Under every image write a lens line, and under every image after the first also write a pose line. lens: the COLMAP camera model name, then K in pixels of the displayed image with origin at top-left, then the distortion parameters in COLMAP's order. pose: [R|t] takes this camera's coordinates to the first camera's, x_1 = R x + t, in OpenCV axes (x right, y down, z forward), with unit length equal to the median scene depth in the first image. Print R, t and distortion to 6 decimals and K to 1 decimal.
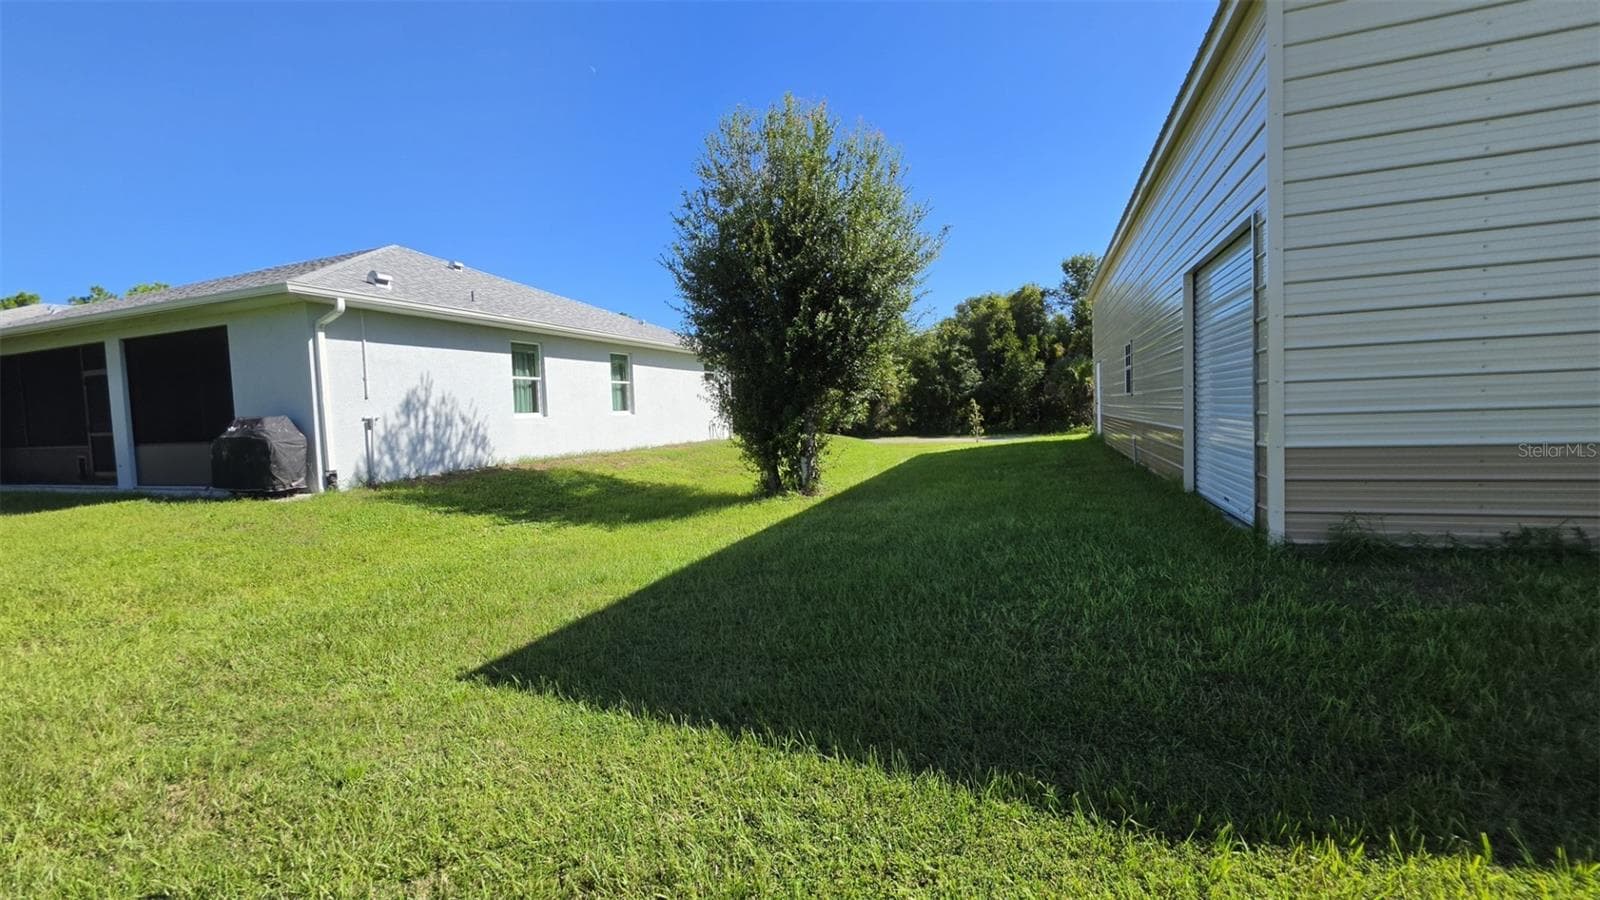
lens RADIAL K [[649.9, 0, 793.1], [0, 649.9, 438.4], [0, 0, 1]] dist [0.005712, 0.000261]
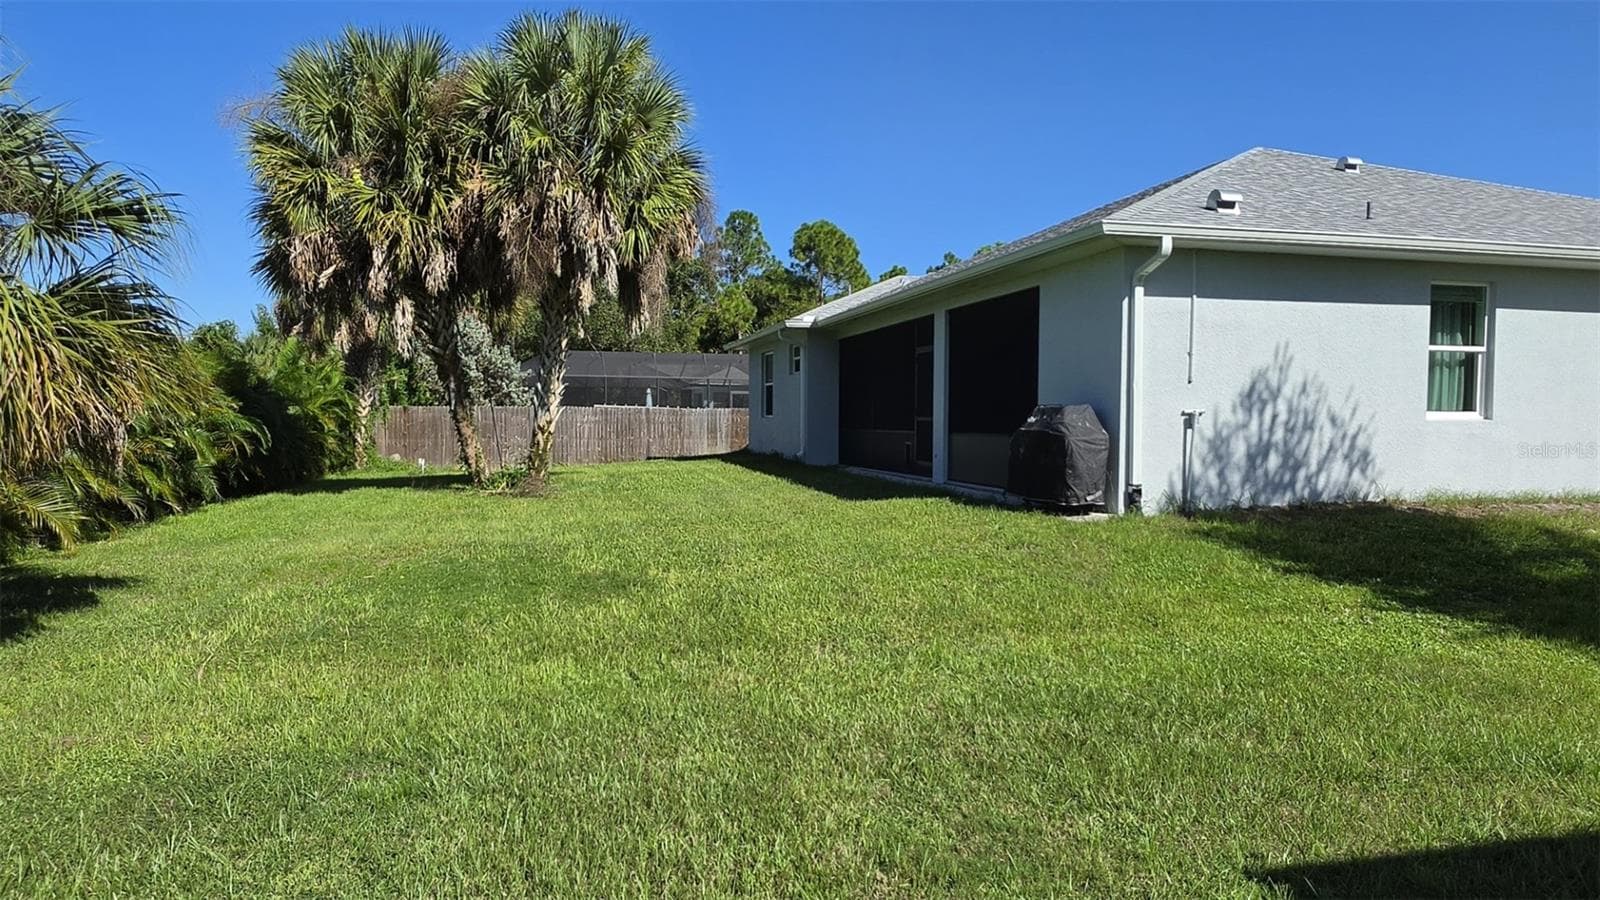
lens RADIAL K [[1030.7, 0, 797.3], [0, 1030.7, 461.6], [0, 0, 1]] dist [0.000162, -0.002828]
pose [[0.570471, 0.075842, -0.817809, -0.010976], [-0.064059, 0.996803, 0.047756, -0.004815], [0.818816, 0.025145, 0.573505, 0.065296]]
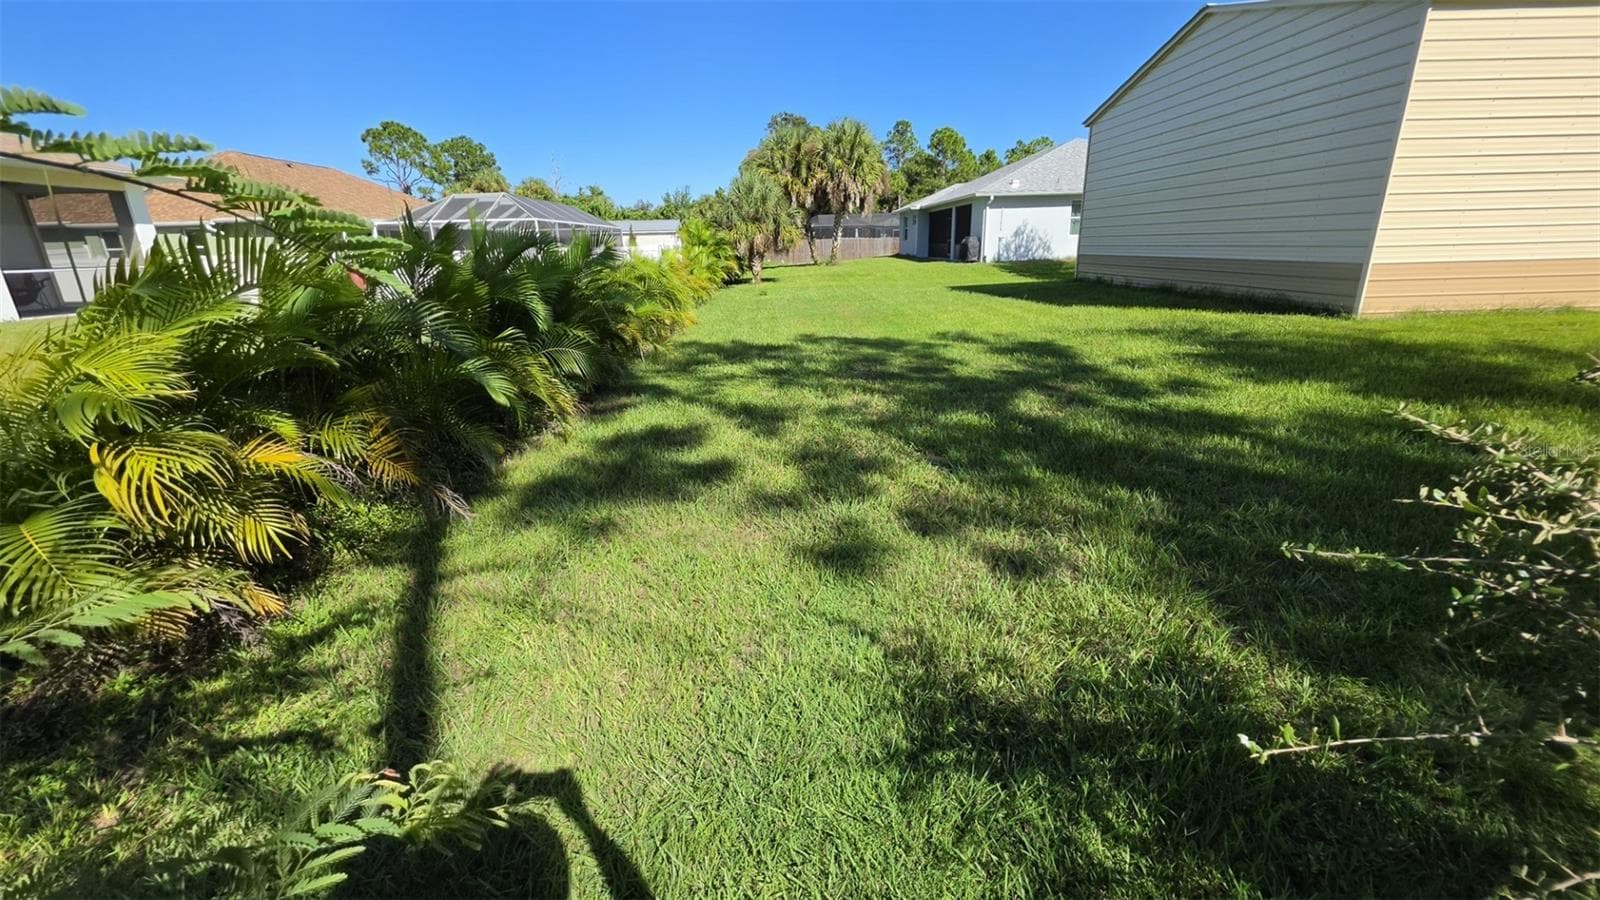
lens RADIAL K [[649.9, 0, 793.1], [0, 649.9, 438.4], [0, 0, 1]] dist [0.005712, 0.000261]
pose [[0.383917, 0.294392, -0.875181, 1.856786], [-0.033070, 0.951589, 0.305588, -0.037322], [0.922775, -0.088378, 0.375067, -1.036730]]
